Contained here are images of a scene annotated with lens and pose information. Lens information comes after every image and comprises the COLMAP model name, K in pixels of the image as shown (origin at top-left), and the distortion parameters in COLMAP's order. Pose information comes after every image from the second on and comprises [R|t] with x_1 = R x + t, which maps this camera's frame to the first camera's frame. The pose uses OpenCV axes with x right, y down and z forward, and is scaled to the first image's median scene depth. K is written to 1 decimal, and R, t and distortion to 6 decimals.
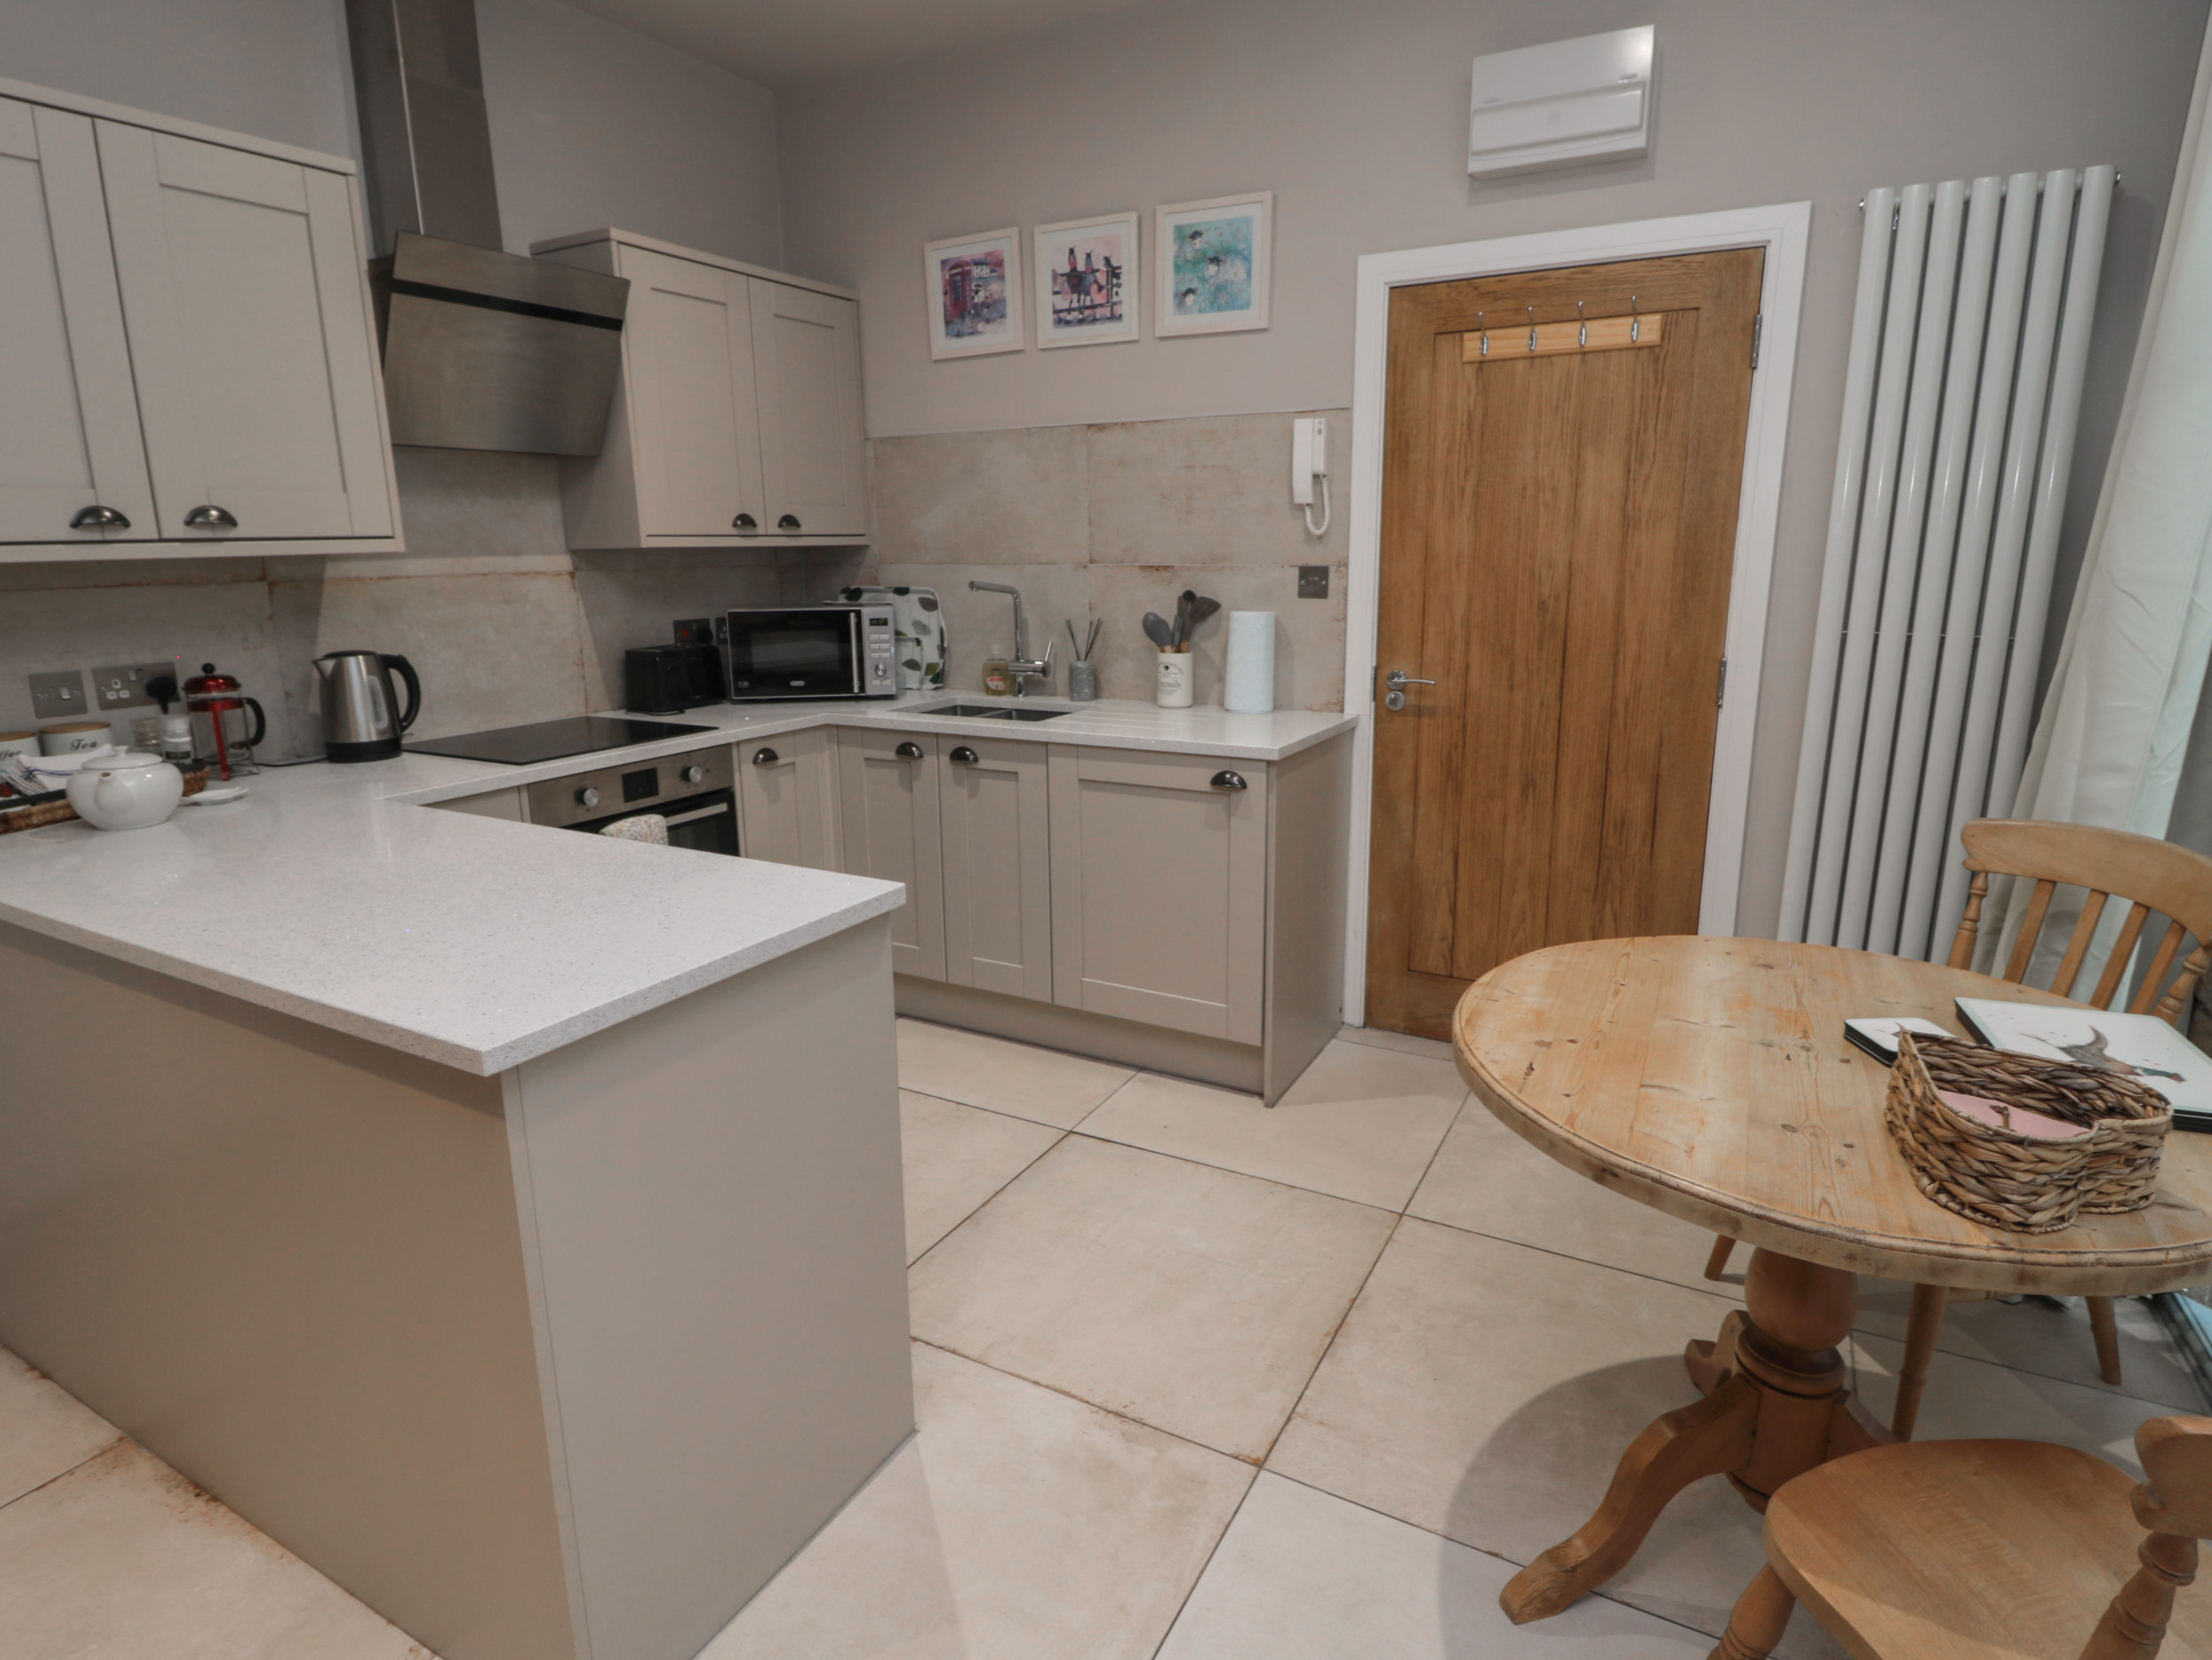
lens RADIAL K [[1199.4, 0, 1100.5], [0, 1199.4, 818.5], [0, 0, 1]] dist [0.000395, -0.015844]
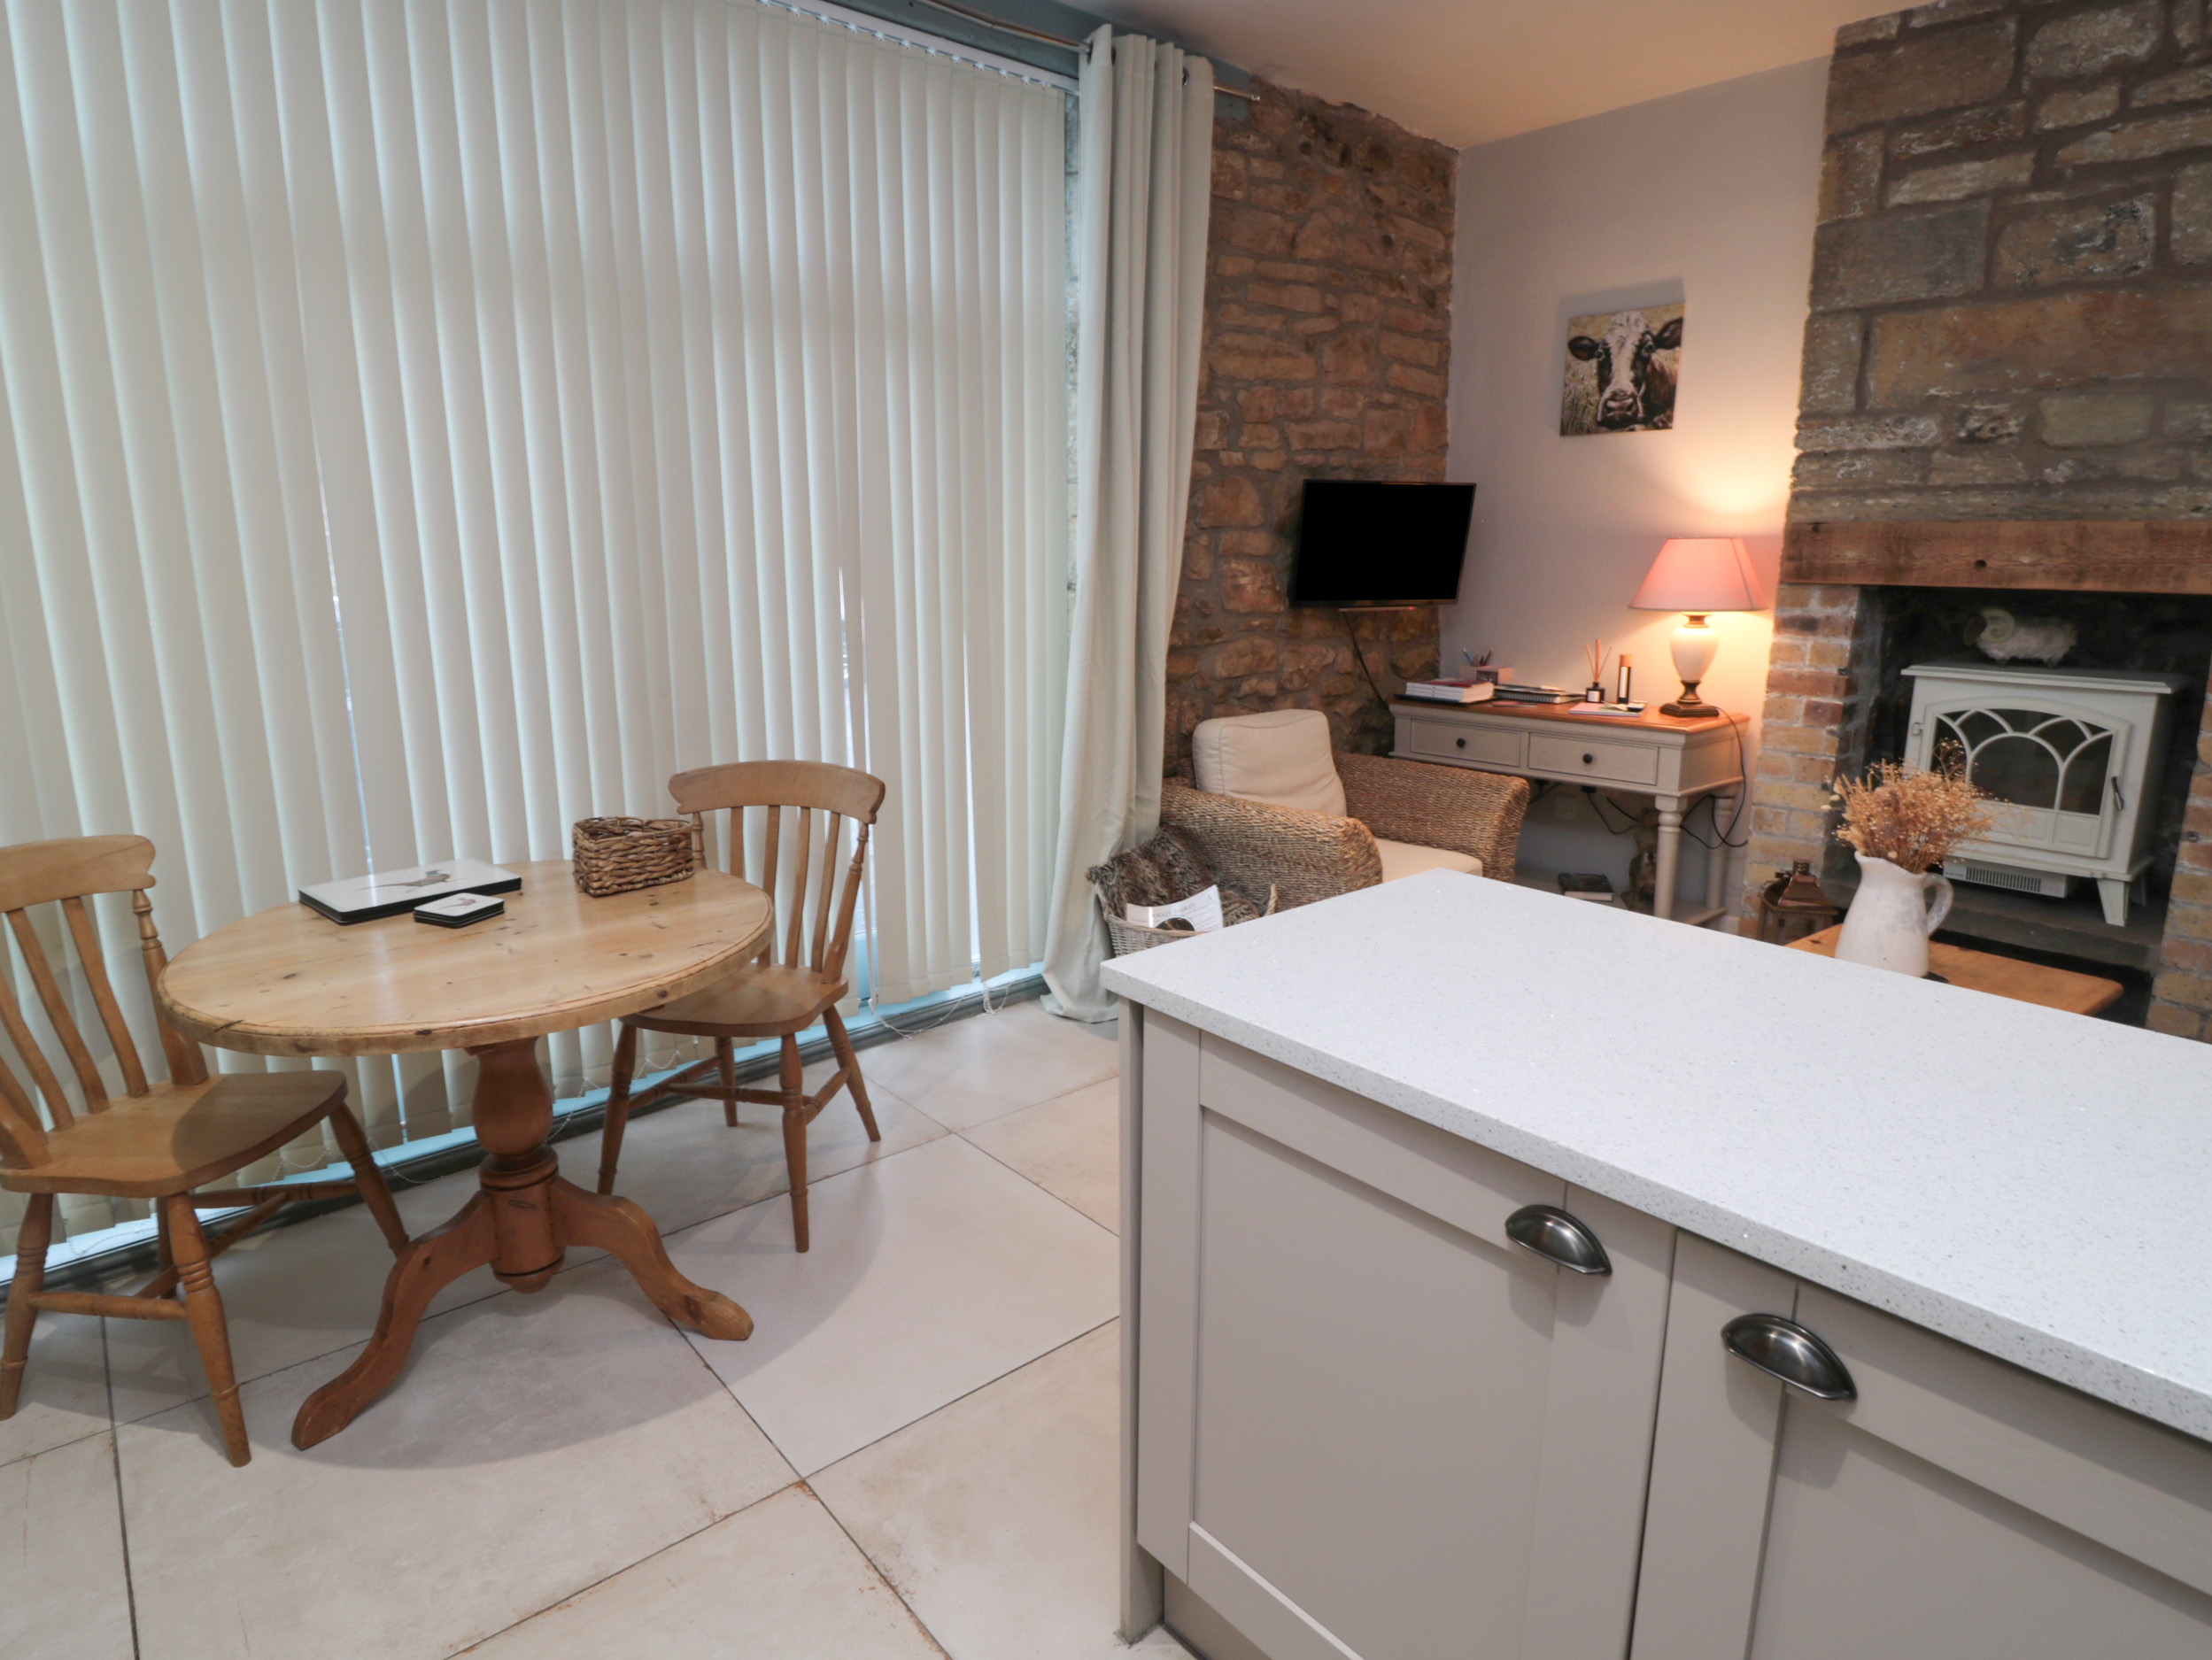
lens RADIAL K [[1258.2, 0, 1086.9], [0, 1258.2, 815.8], [0, 0, 1]] dist [0.002948, -0.016987]
pose [[-0.929928, -0.066325, 0.361711, -0.242477], [0.093804, 0.908282, 0.407707, -0.203823], [-0.355577, 0.413068, -0.838415, 0.894980]]
